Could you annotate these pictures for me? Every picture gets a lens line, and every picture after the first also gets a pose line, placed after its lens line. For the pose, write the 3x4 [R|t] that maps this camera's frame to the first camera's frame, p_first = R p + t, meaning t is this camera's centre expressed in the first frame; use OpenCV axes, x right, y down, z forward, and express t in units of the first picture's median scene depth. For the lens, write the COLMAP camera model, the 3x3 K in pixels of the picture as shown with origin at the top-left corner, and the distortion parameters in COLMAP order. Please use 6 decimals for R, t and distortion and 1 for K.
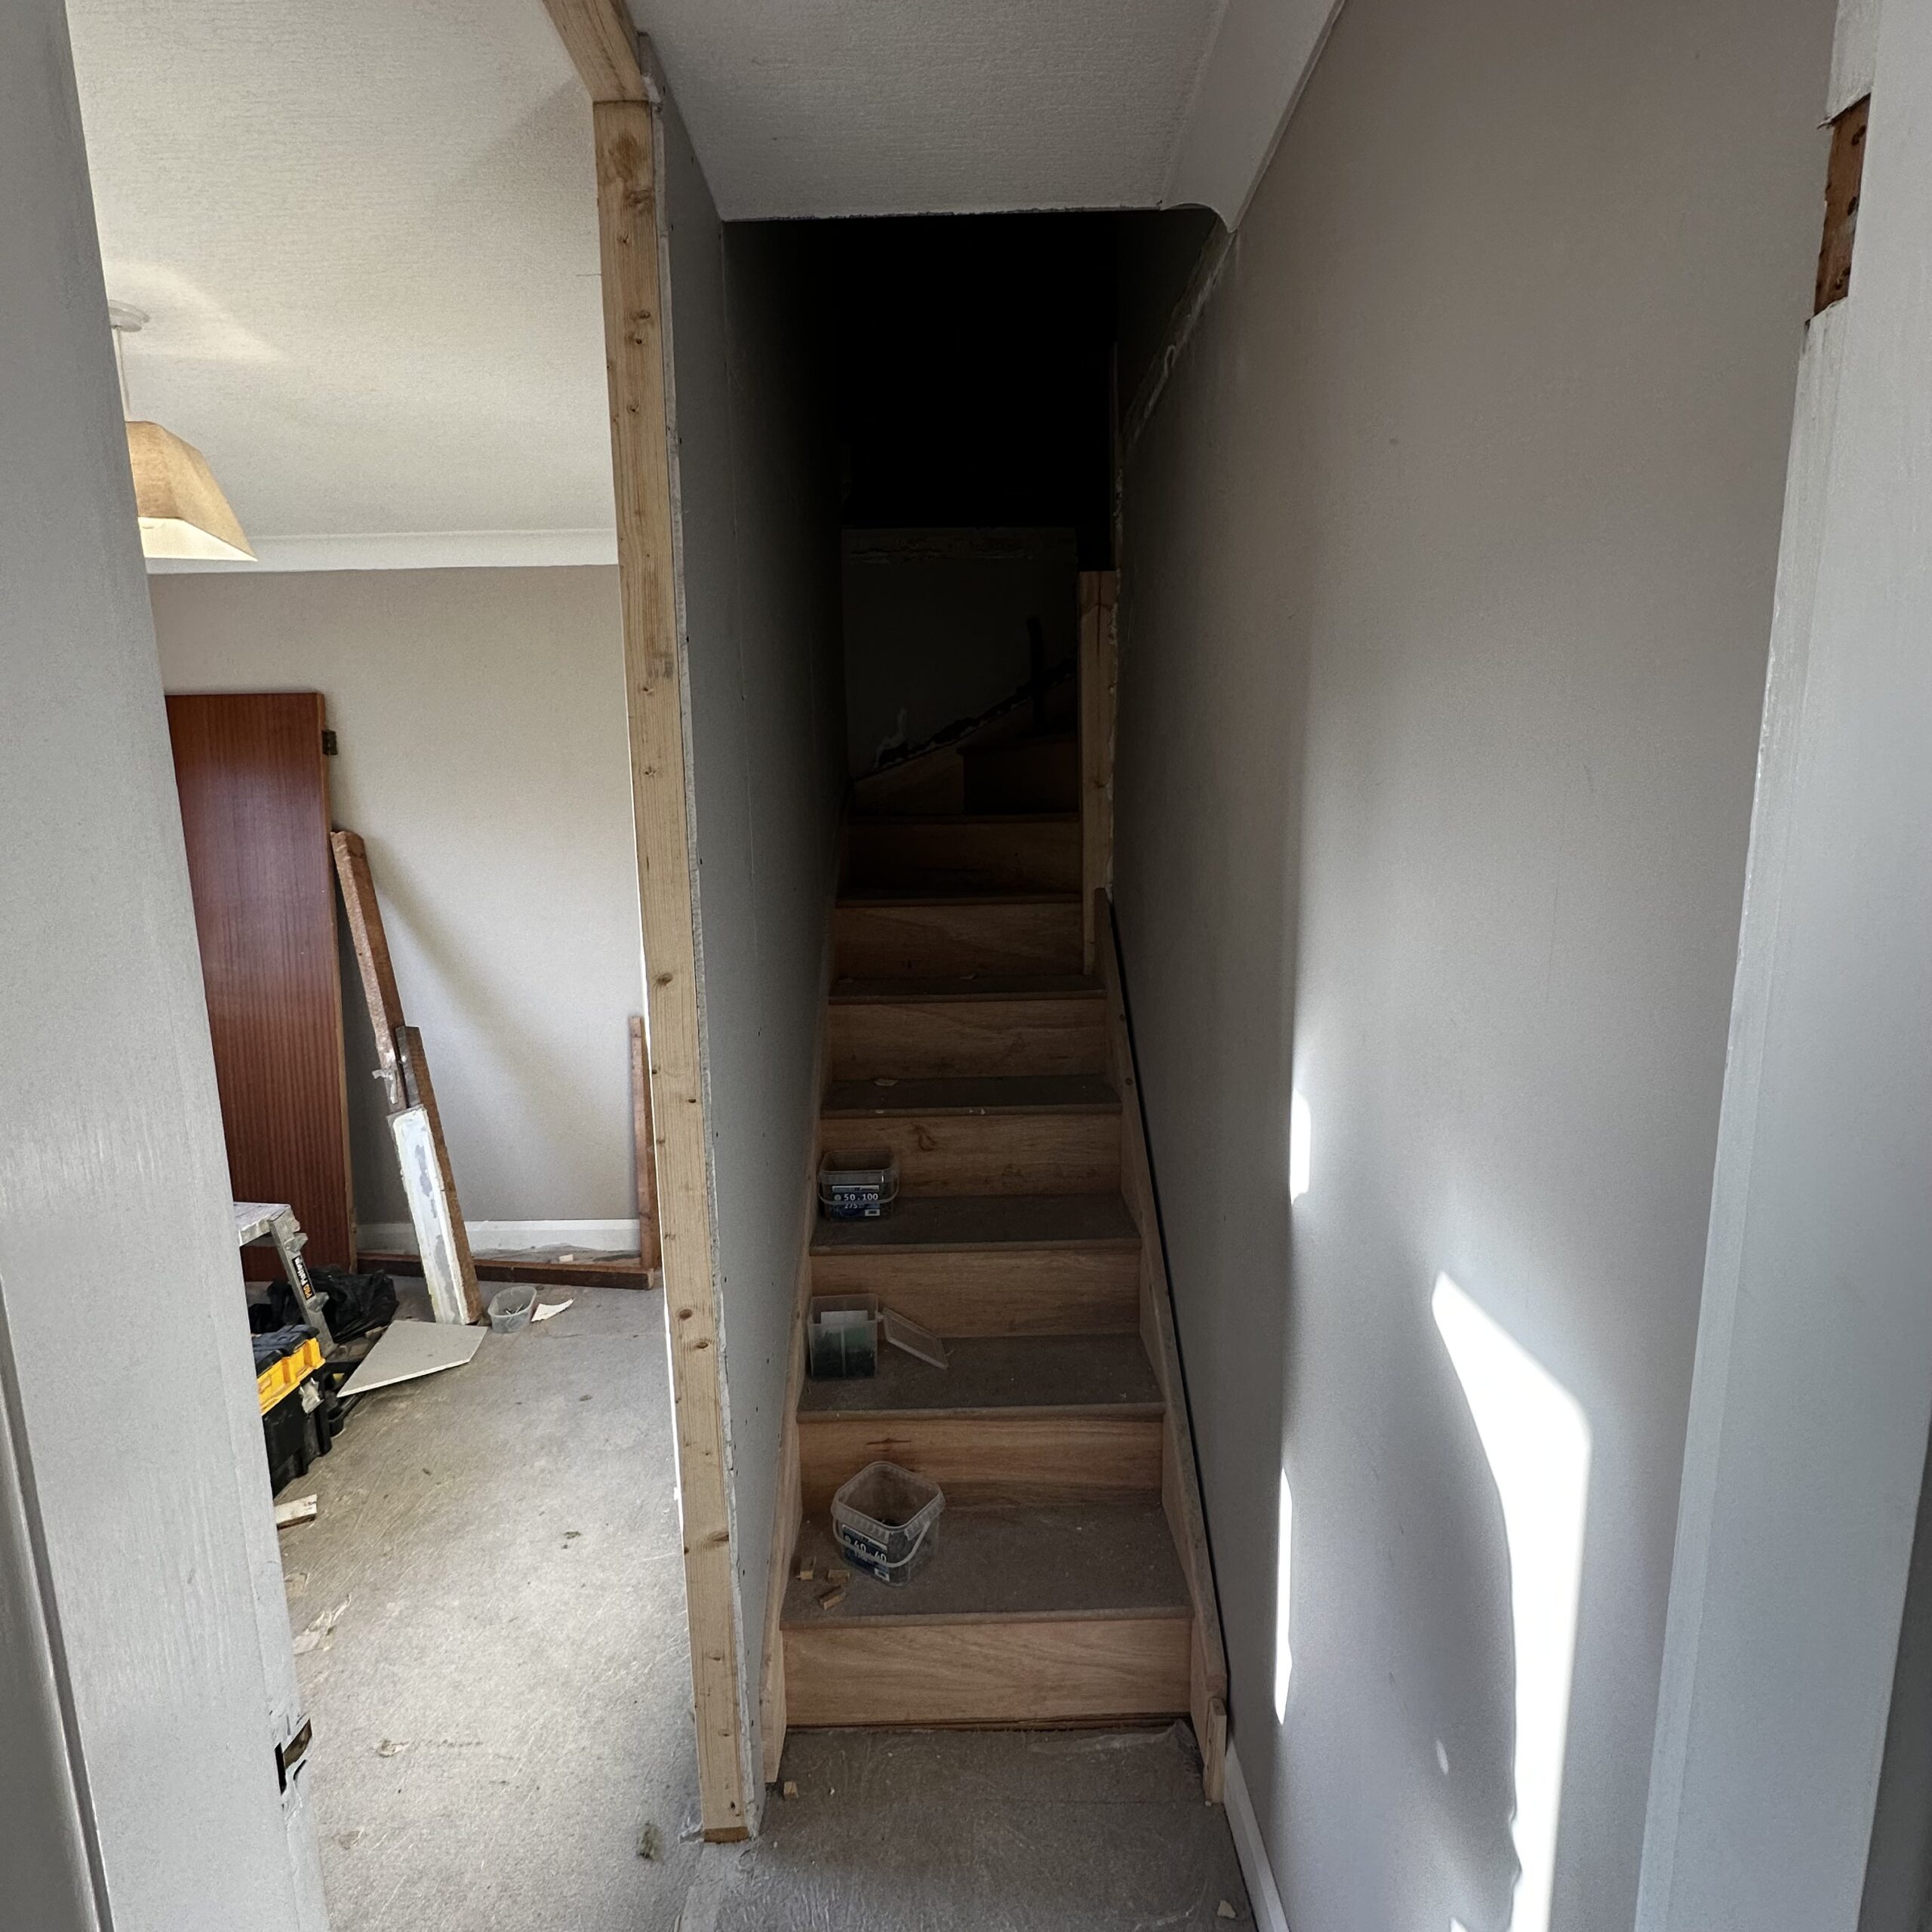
lens RADIAL K [[1020.8, 0, 962.2], [0, 1020.8, 959.2], [0, 0, 1]] dist [-0.002261, 0.000441]
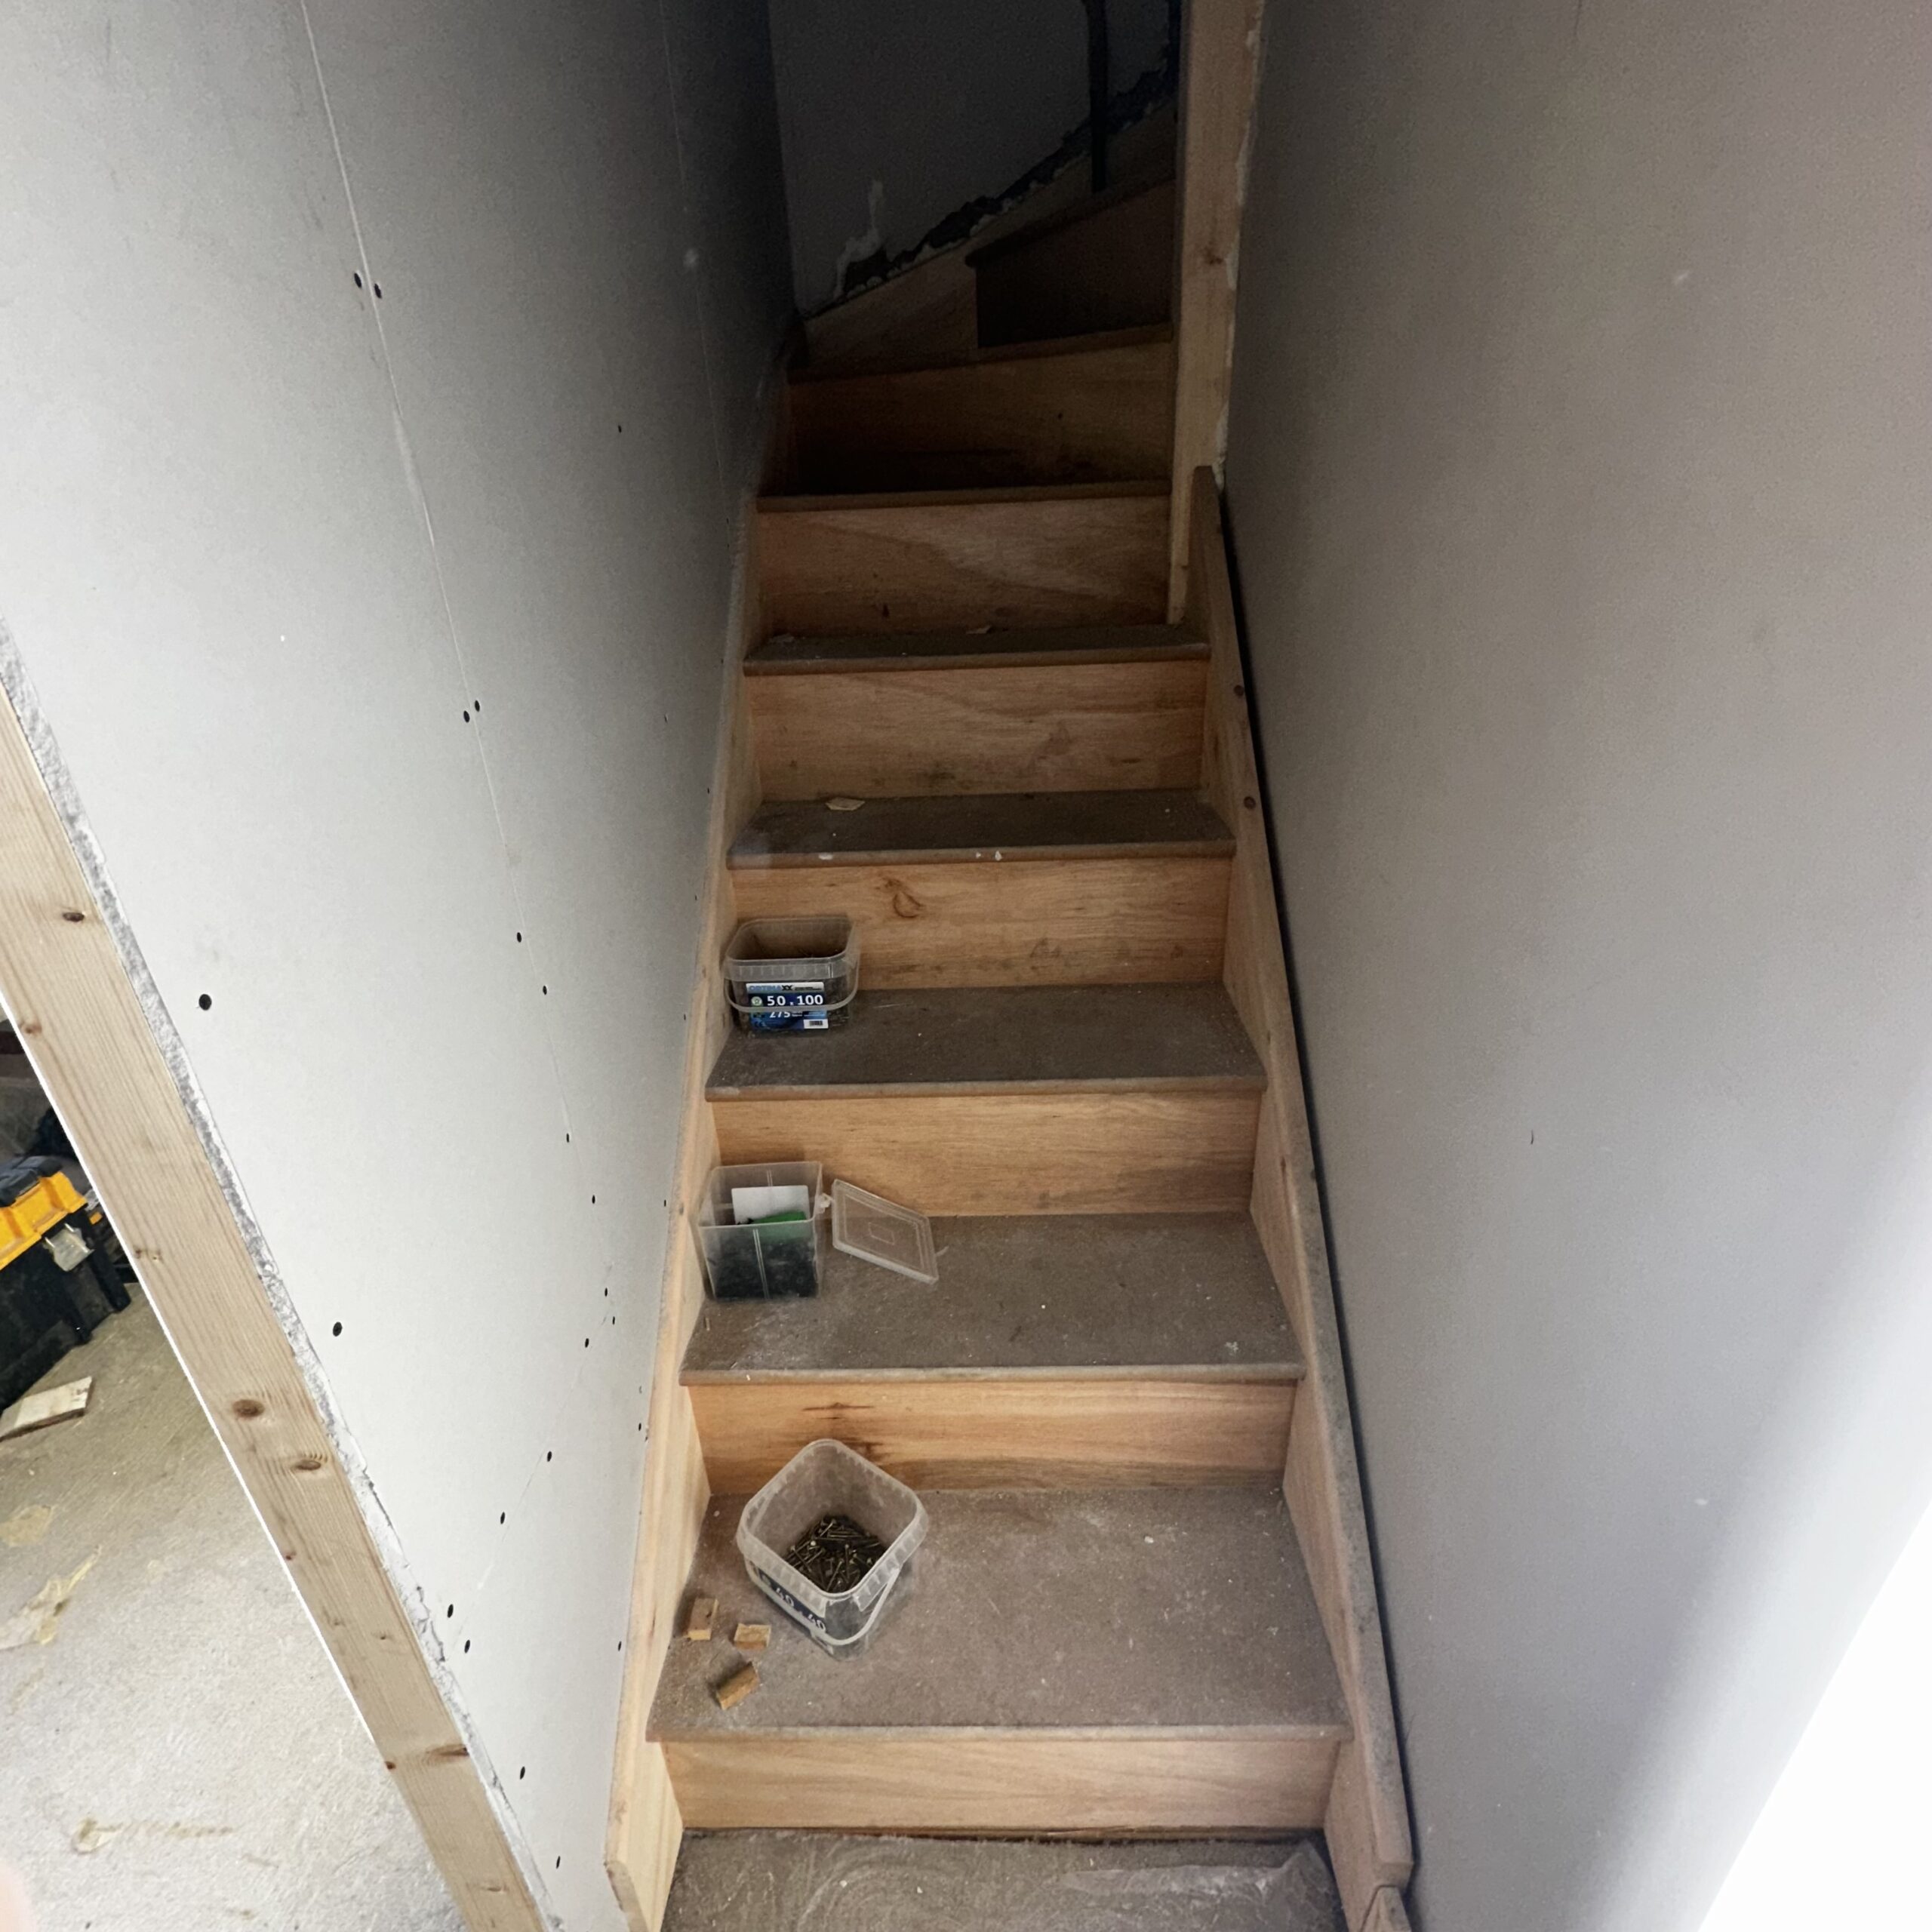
lens RADIAL K [[1020.8, 0, 968.5], [0, 1020.8, 967.4], [0, 0, 1]] dist [-0.002261, 0.000441]
pose [[0.999528, -0.003443, -0.030518, 0.020919], [0.012272, 0.955689, 0.294121, 0.037109], [0.028153, -0.294357, 0.955281, 0.418066]]
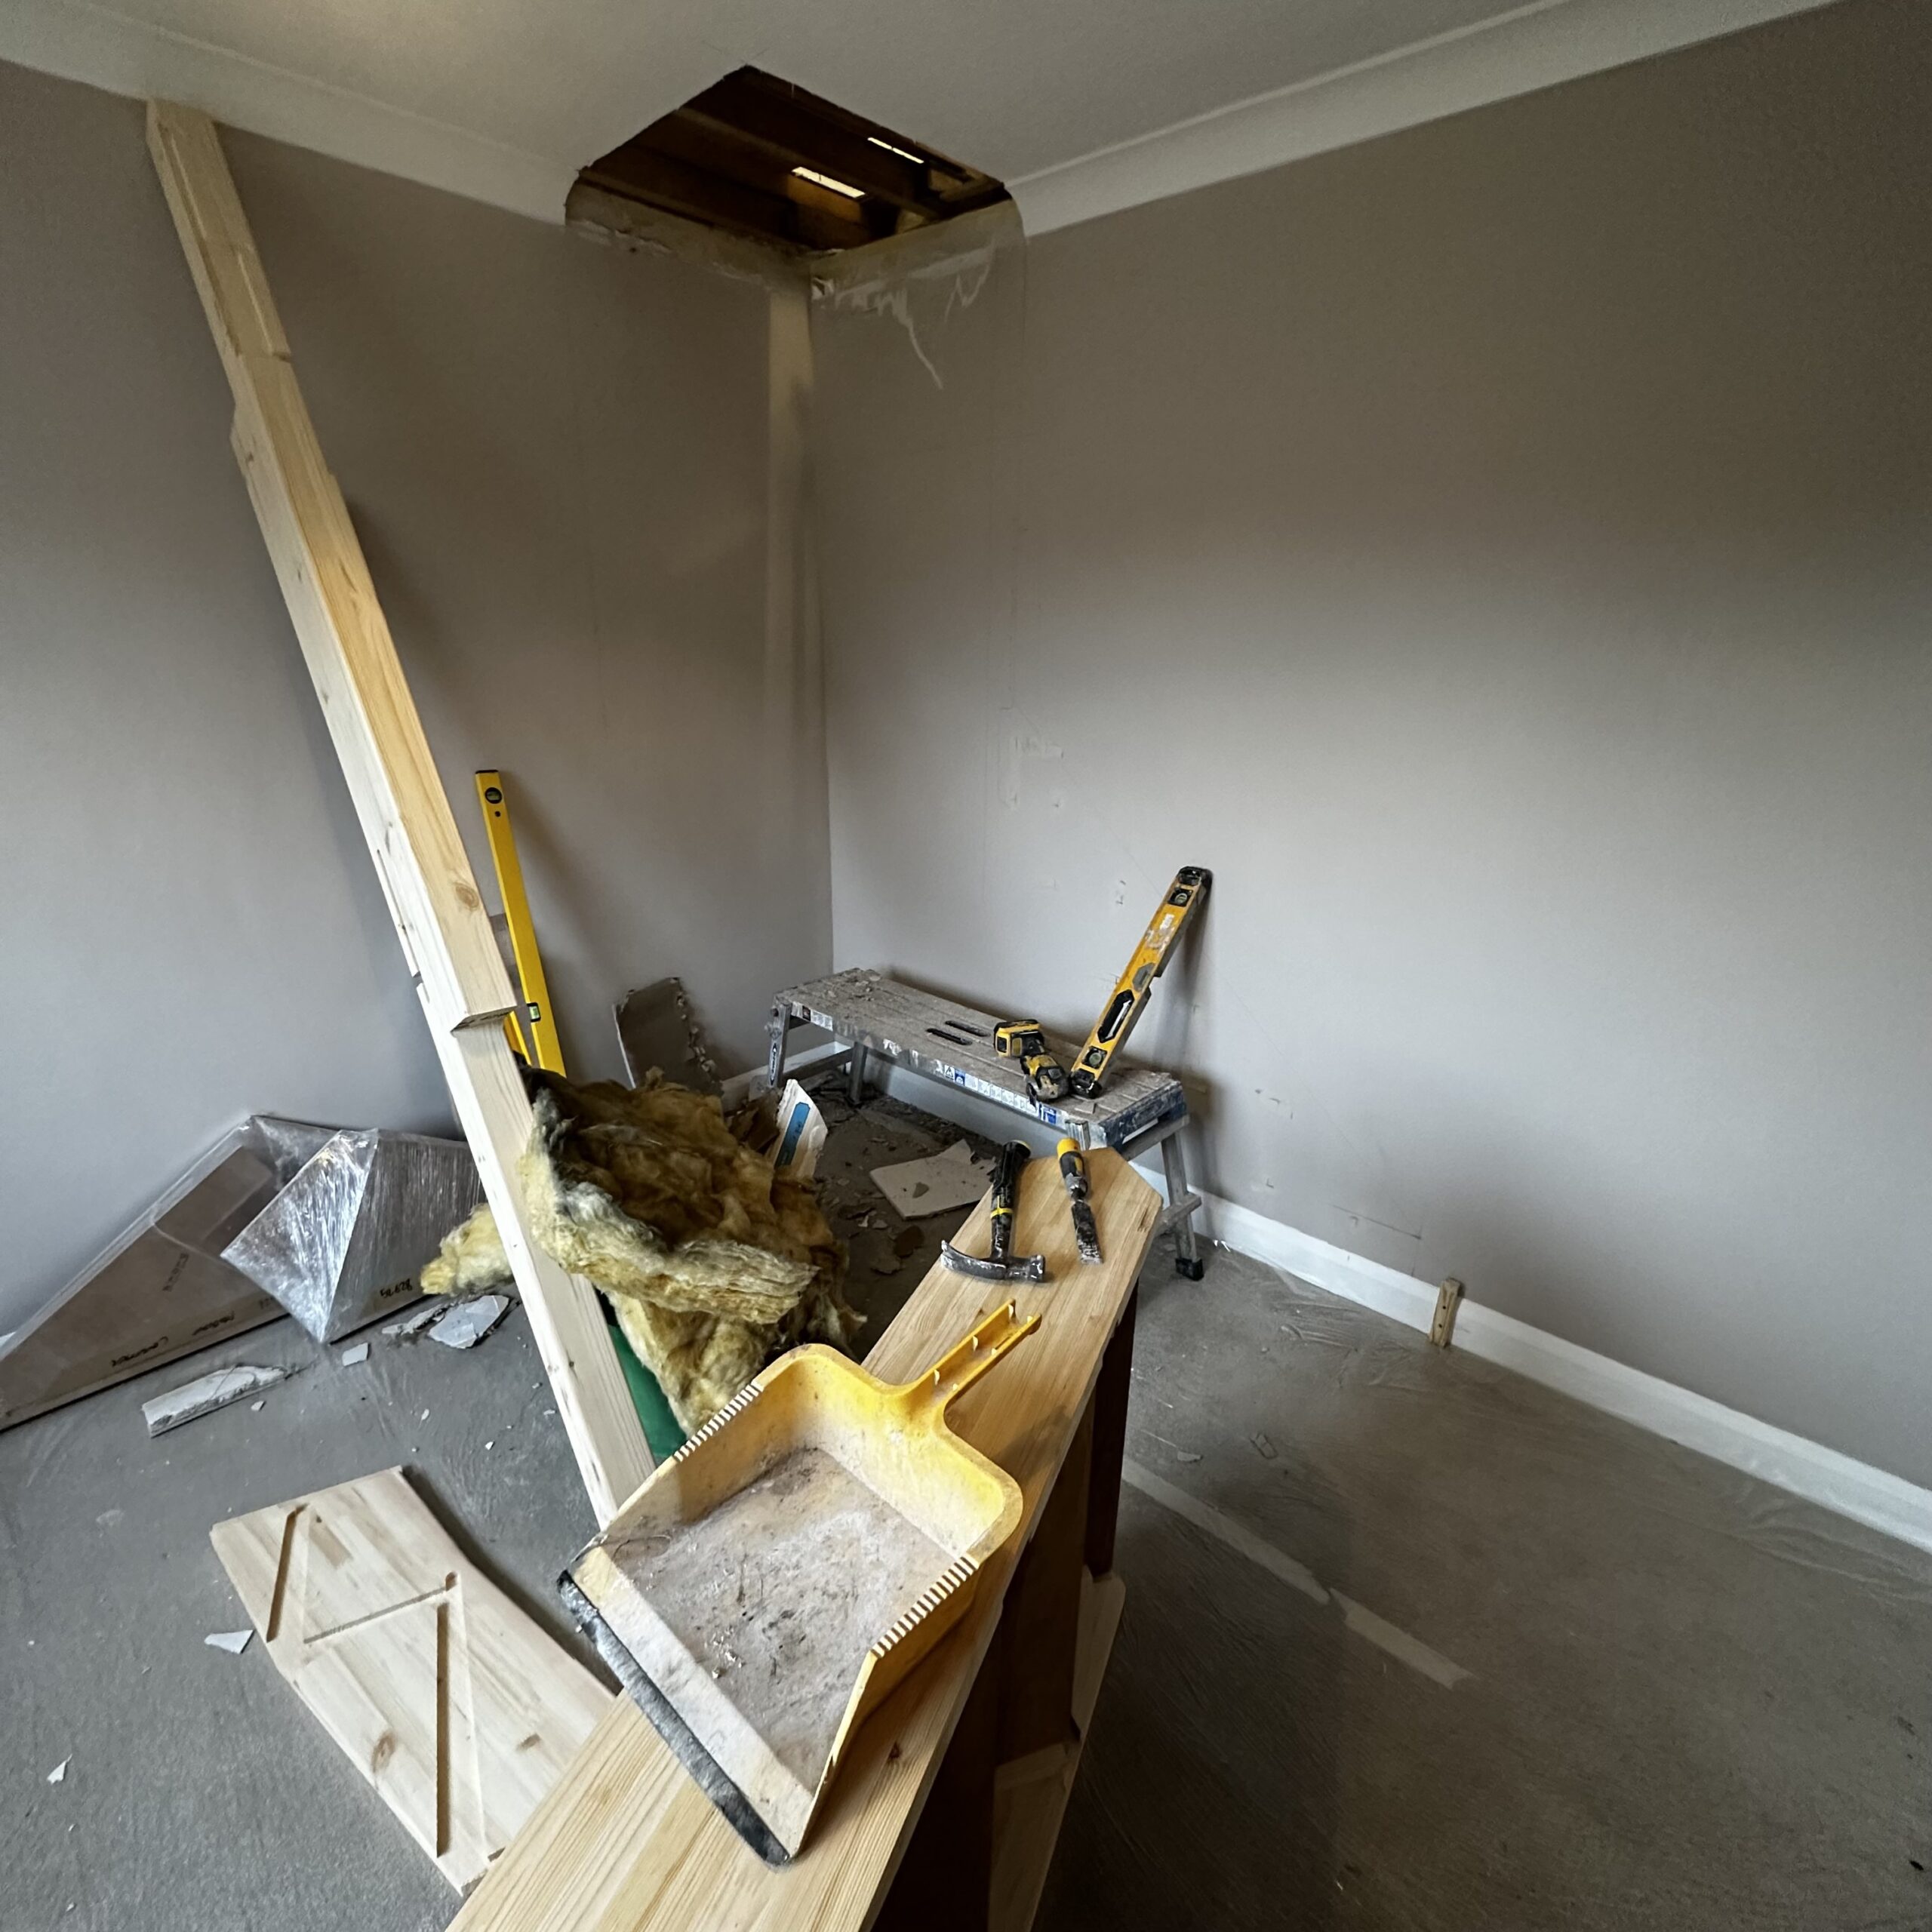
lens RADIAL K [[1020.8, 0, 971.6], [0, 1020.8, 965.6], [0, 0, 1]] dist [-0.002261, 0.000441]
pose [[0.673647, -0.199608, 0.711588, -0.767476], [0.080710, 0.976947, 0.197638, -0.010824], [-0.734633, -0.075706, 0.674227, 0.409789]]
